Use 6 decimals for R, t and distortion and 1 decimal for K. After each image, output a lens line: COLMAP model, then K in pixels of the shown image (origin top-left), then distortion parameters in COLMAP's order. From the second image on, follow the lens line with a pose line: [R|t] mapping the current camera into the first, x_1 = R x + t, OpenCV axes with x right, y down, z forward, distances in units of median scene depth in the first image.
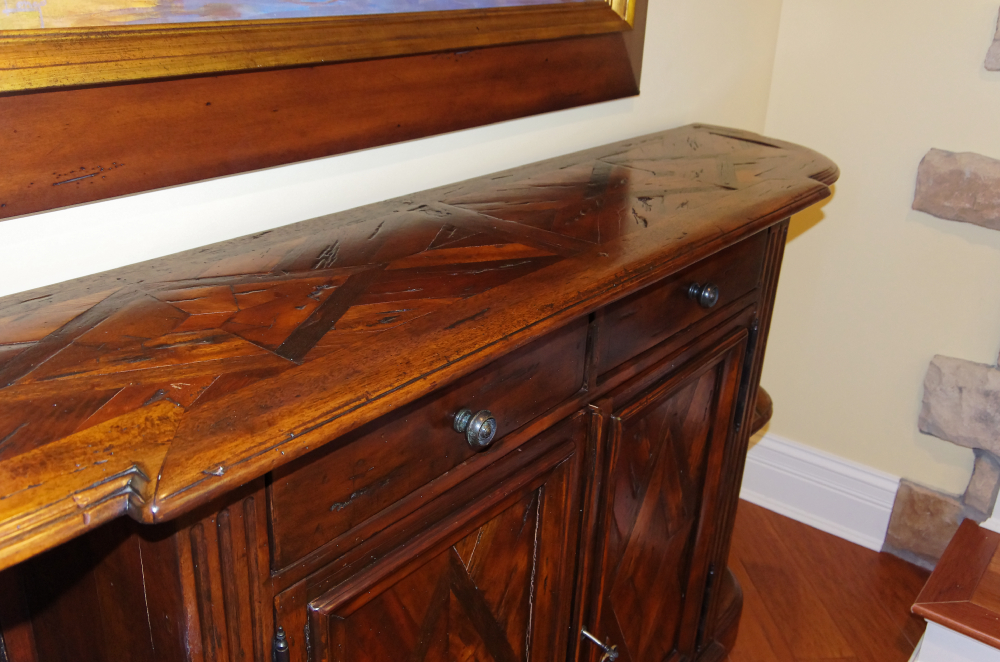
lens RADIAL K [[905.0, 0, 499.5], [0, 905.0, 342.6], [0, 0, 1]] dist [0.003090, 0.002346]
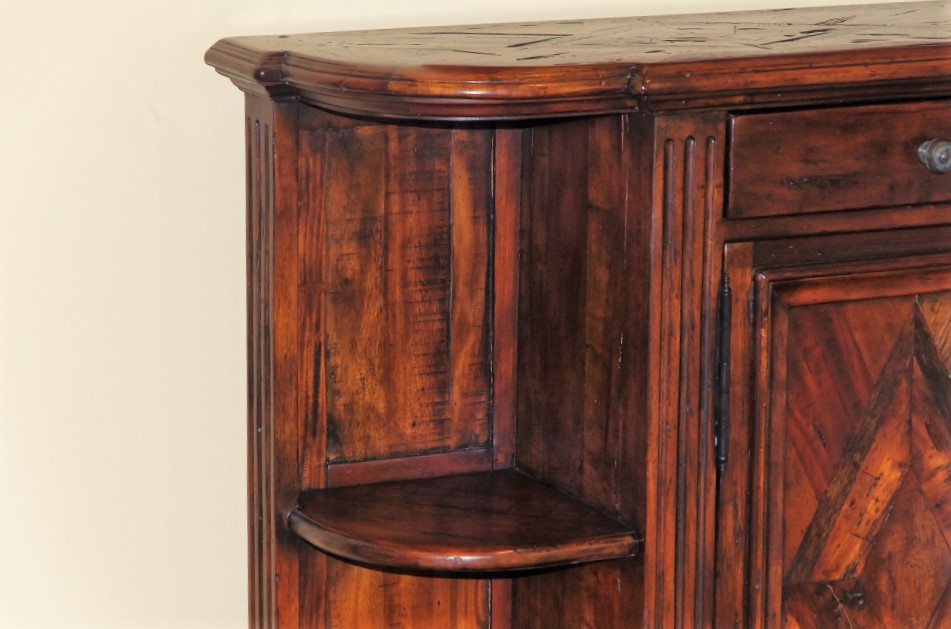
lens RADIAL K [[3326.1, 0, 475.5], [0, 3326.1, 314.5], [0, 0, 1]] dist [-0.032131, 1.910313]
pose [[0.900287, 0.046590, -0.432797, 0.870761], [-0.144727, 0.969730, -0.196665, 0.824090], [0.410534, 0.239692, 0.879778, -1.902458]]
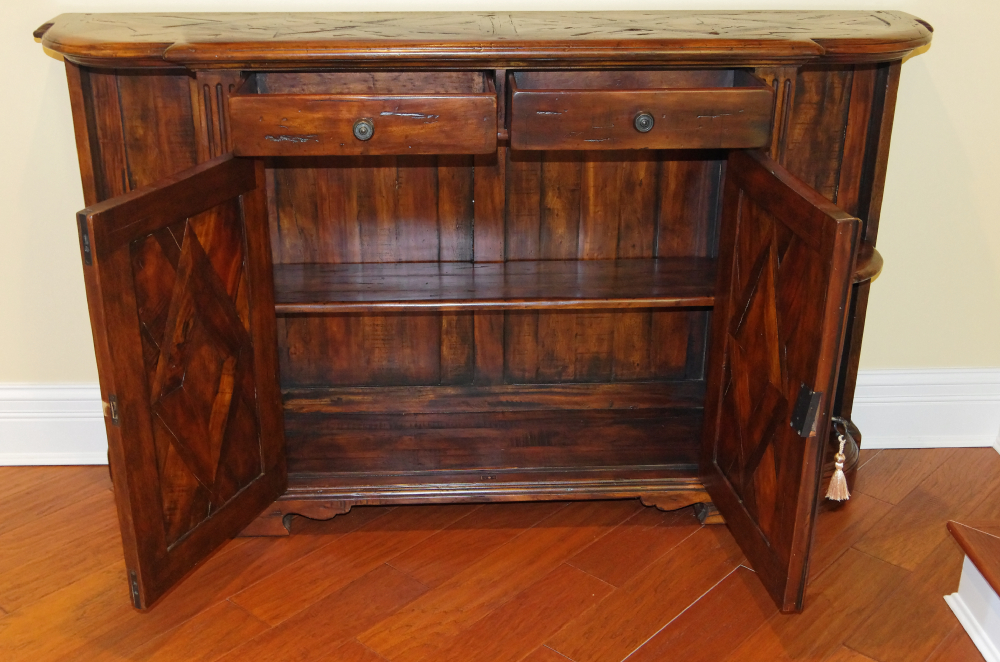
lens RADIAL K [[1170.5, 0, 496.5], [0, 1170.5, 352.0], [0, 0, 1]] dist [-0.012460, -0.006363]
pose [[0.669898, 0.272863, -0.690494, 1.482288], [-0.281836, 0.953863, 0.103509, 0.196201], [0.686881, 0.125266, 0.715893, -0.373346]]
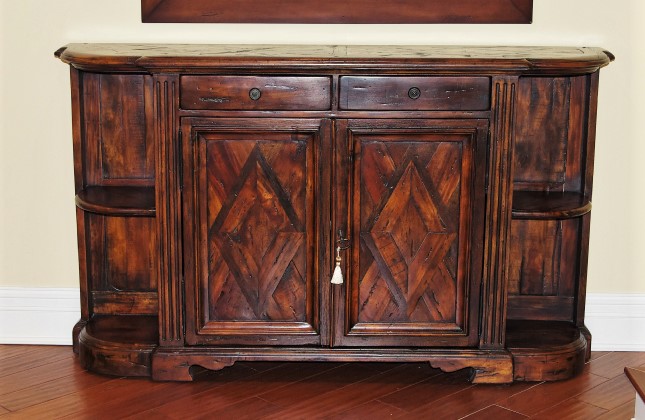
lens RADIAL K [[1192.2, 0, 322.5], [0, 1192.2, 210.0], [0, 0, 1]] dist [-0.022818, -0.092145]
pose [[0.621223, 0.153770, -0.768399, 2.496267], [-0.301997, 0.951796, -0.053683, 0.468486], [0.723105, 0.265403, 0.637715, -1.005851]]
